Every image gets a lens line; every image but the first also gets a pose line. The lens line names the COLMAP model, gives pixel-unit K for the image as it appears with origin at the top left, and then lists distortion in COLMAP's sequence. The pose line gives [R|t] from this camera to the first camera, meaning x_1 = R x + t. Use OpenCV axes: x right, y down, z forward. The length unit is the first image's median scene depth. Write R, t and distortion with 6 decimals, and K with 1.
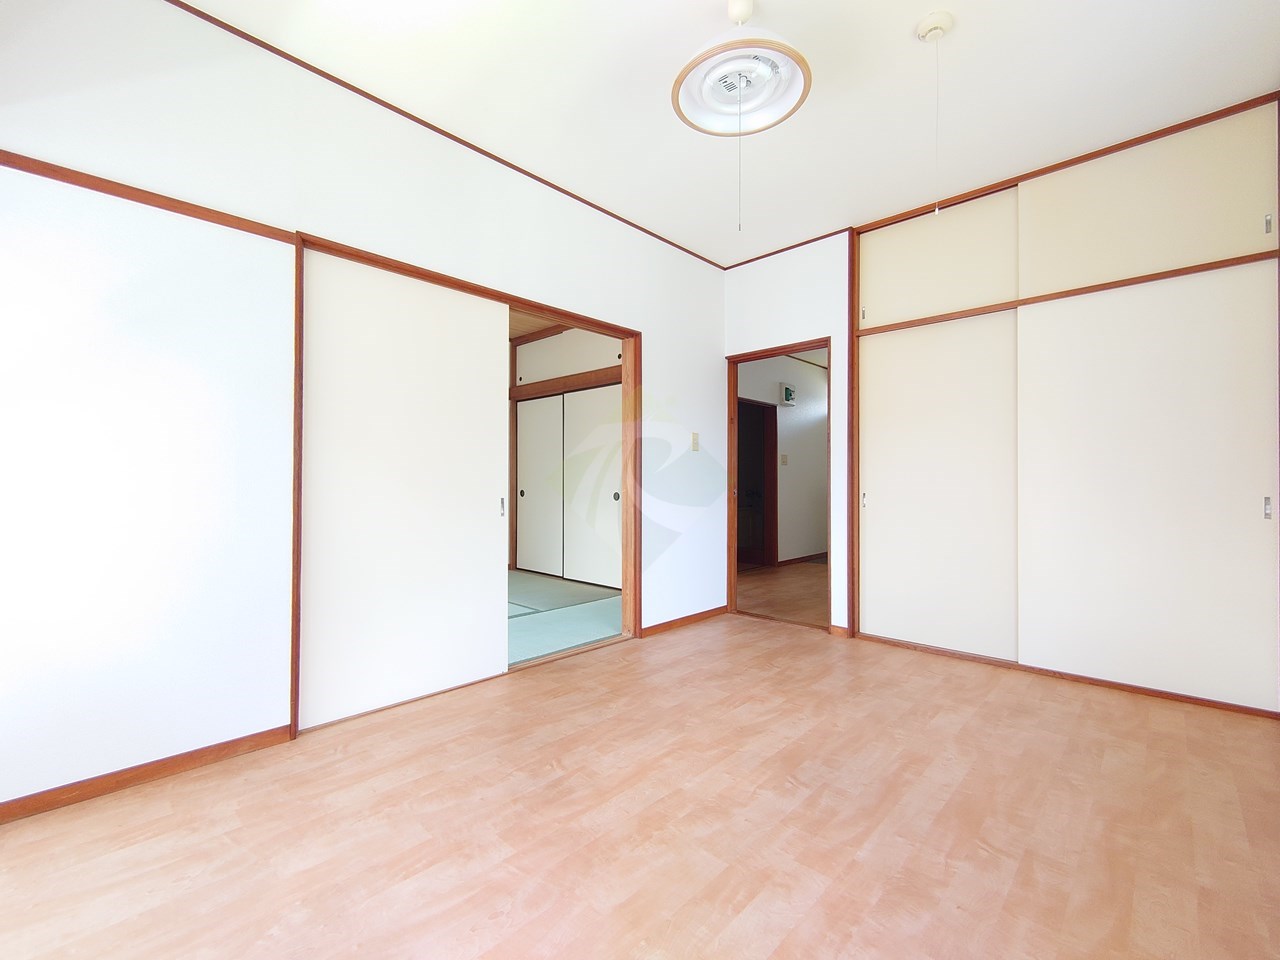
lens RADIAL K [[553.9, 0, 640.0], [0, 553.9, 480.0], [0, 0, 1]] dist [-0.010271, -0.000678]
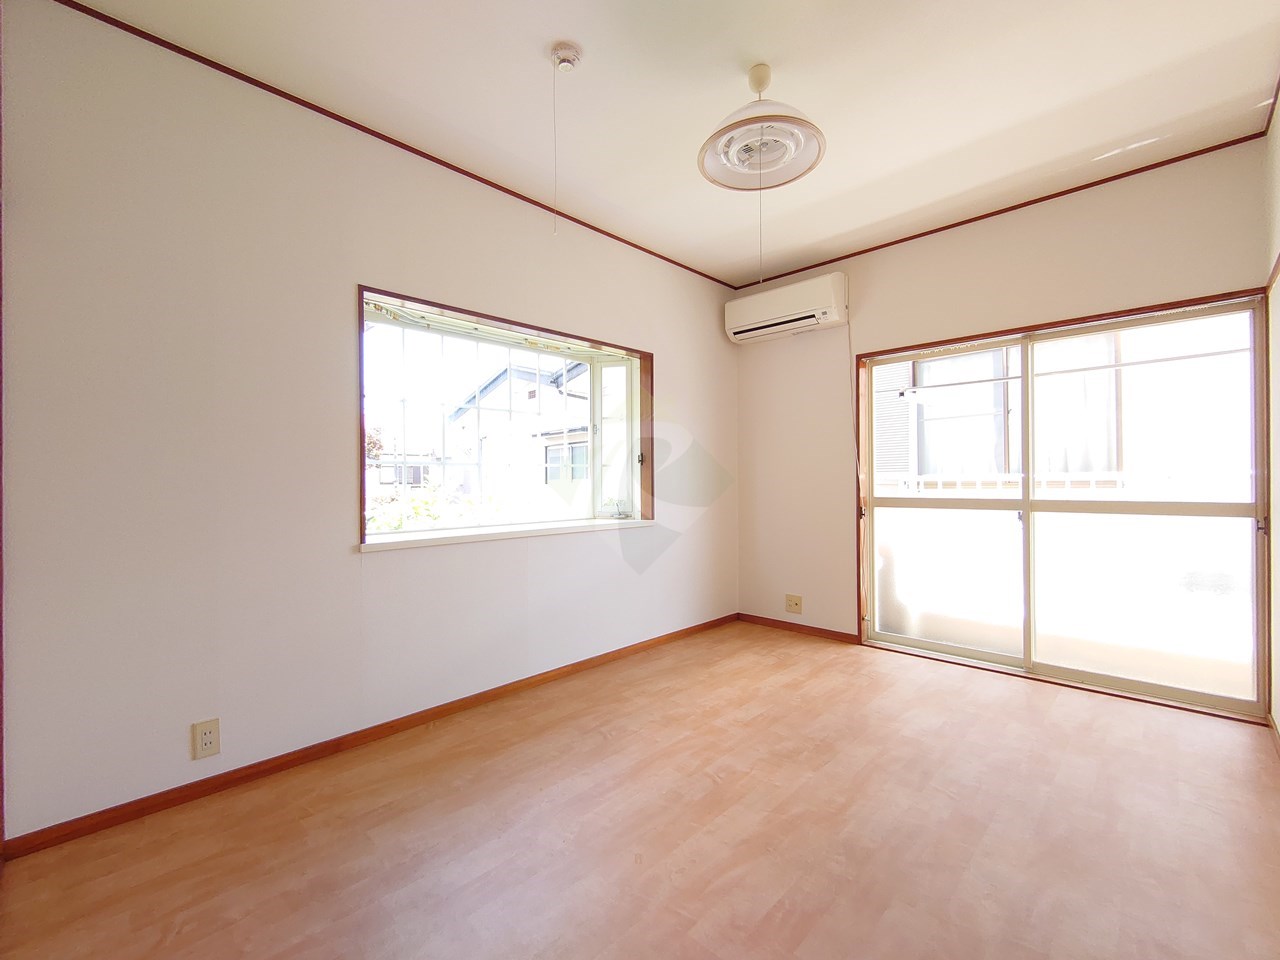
lens RADIAL K [[546.6, 0, 644.5], [0, 546.6, 481.6], [0, 0, 1]] dist [-0.003710, -0.000661]
pose [[-0.999969, 0.007366, 0.002781, 0.333914], [0.007355, 0.999964, -0.004149, -0.043319], [-0.002812, -0.004128, -0.999988, 1.689243]]
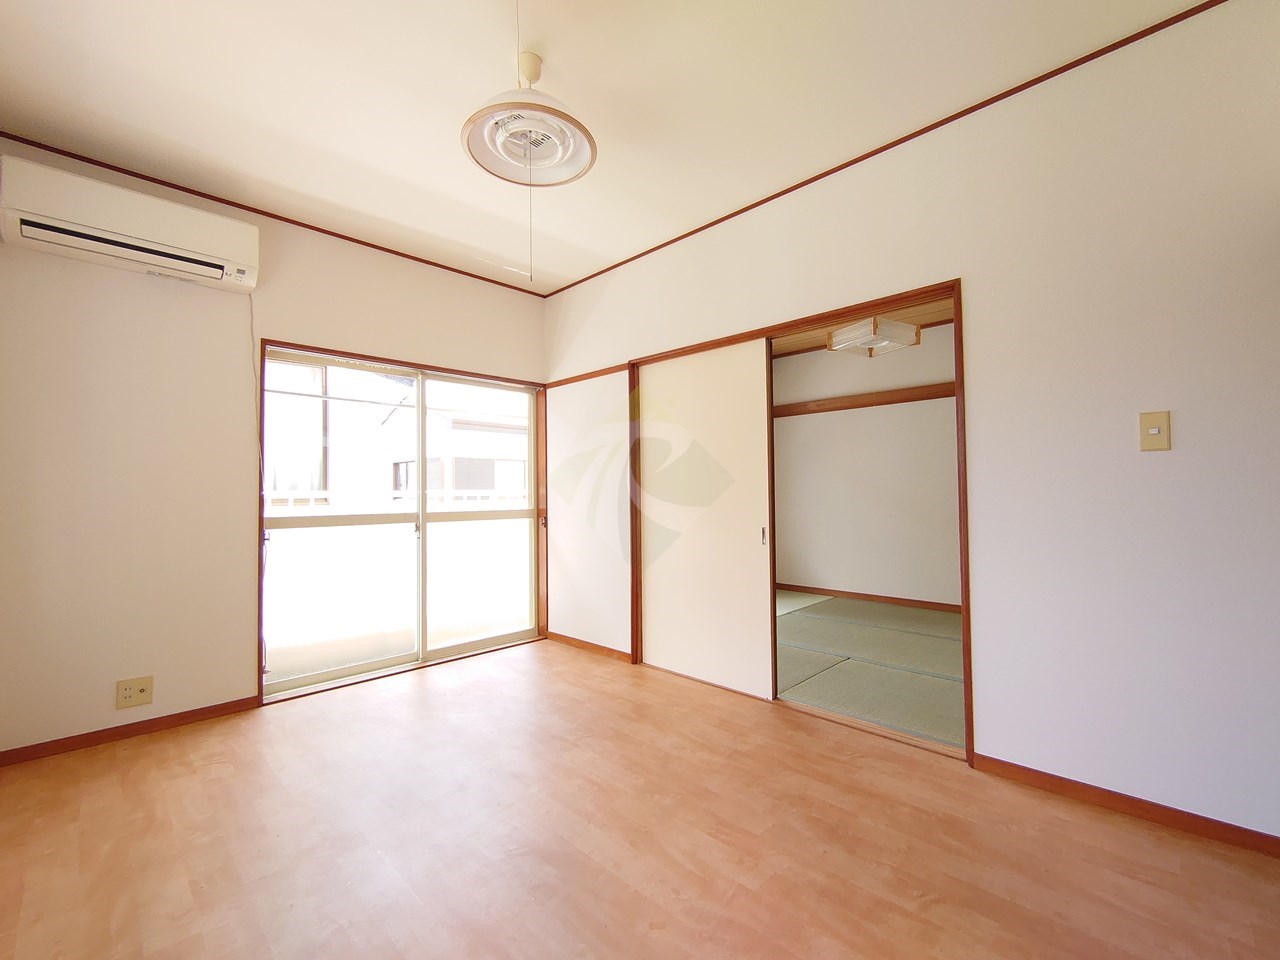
lens RADIAL K [[546.6, 0, 644.5], [0, 546.6, 481.6], [0, 0, 1]] dist [-0.003710, -0.000661]
pose [[-0.016008, -0.021141, -0.999648, 0.963029], [0.014990, 0.999659, -0.021381, -0.043283], [0.999759, -0.015327, -0.015685, 0.990246]]
